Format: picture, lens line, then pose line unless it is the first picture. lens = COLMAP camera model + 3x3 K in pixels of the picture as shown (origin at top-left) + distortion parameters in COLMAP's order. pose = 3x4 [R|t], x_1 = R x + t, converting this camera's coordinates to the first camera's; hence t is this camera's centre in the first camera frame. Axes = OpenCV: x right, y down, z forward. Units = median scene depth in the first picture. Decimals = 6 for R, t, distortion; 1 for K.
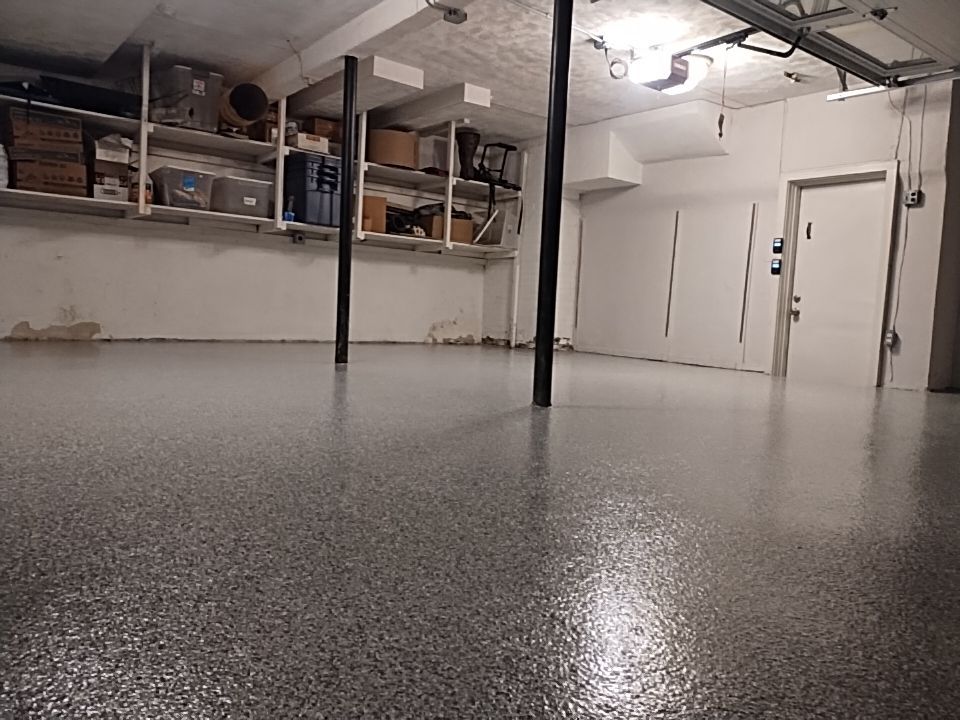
lens RADIAL K [[705.1, 0, 480.0], [0, 705.1, 360.0], [0, 0, 1]] dist [0.056992, -0.088169]
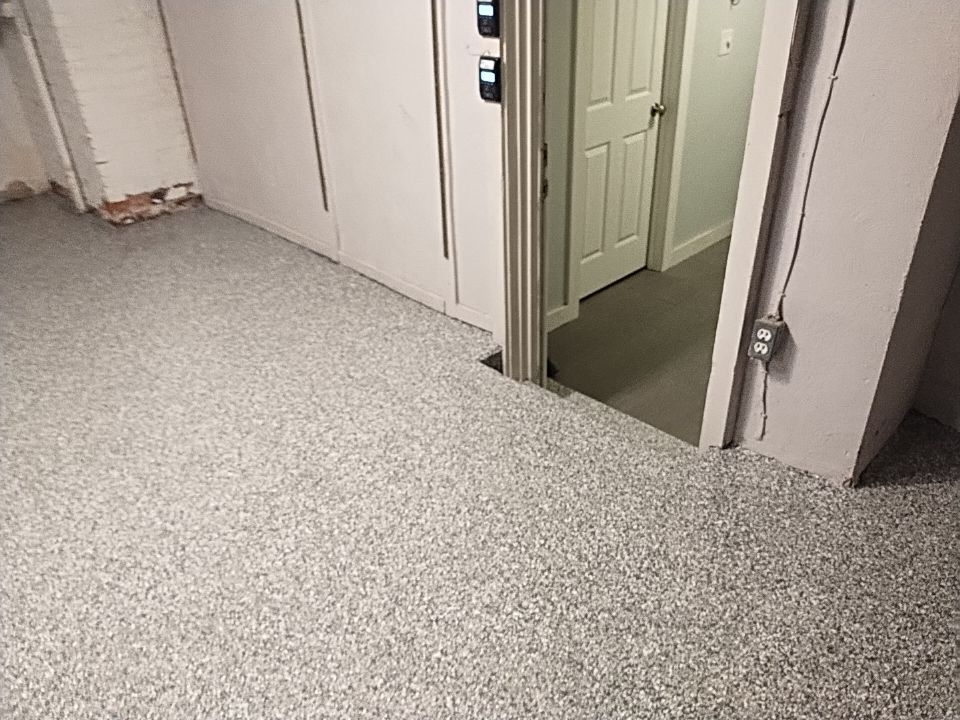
lens RADIAL K [[705.1, 0, 480.0], [0, 705.1, 360.0], [0, 0, 1]] dist [0.056992, -0.088169]
pose [[0.986694, -0.146859, 0.069761, 0.370083], [0.100401, 0.887858, 0.449030, -0.167824], [-0.127882, -0.436051, 0.890789, 0.632003]]
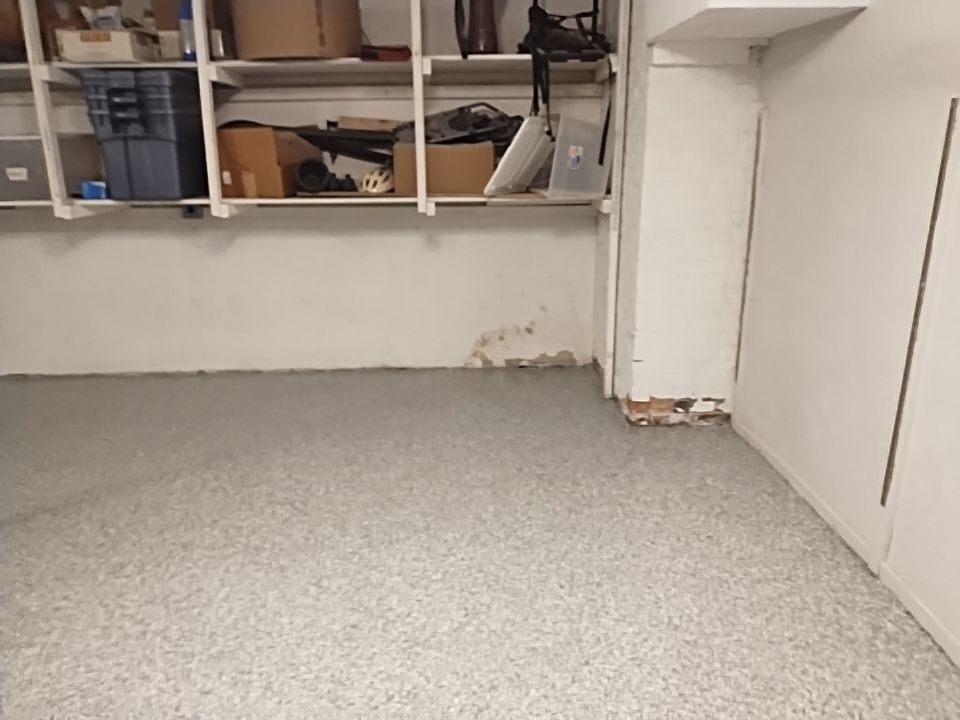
lens RADIAL K [[738.8, 0, 477.0], [0, 738.8, 356.7], [0, 0, 1]] dist [-0.011727, -0.005485]
pose [[0.814698, 0.100438, -0.571122, 0.349616], [0.012630, 0.981579, 0.190637, -0.194488], [0.579748, -0.162525, 0.798422, 0.745211]]
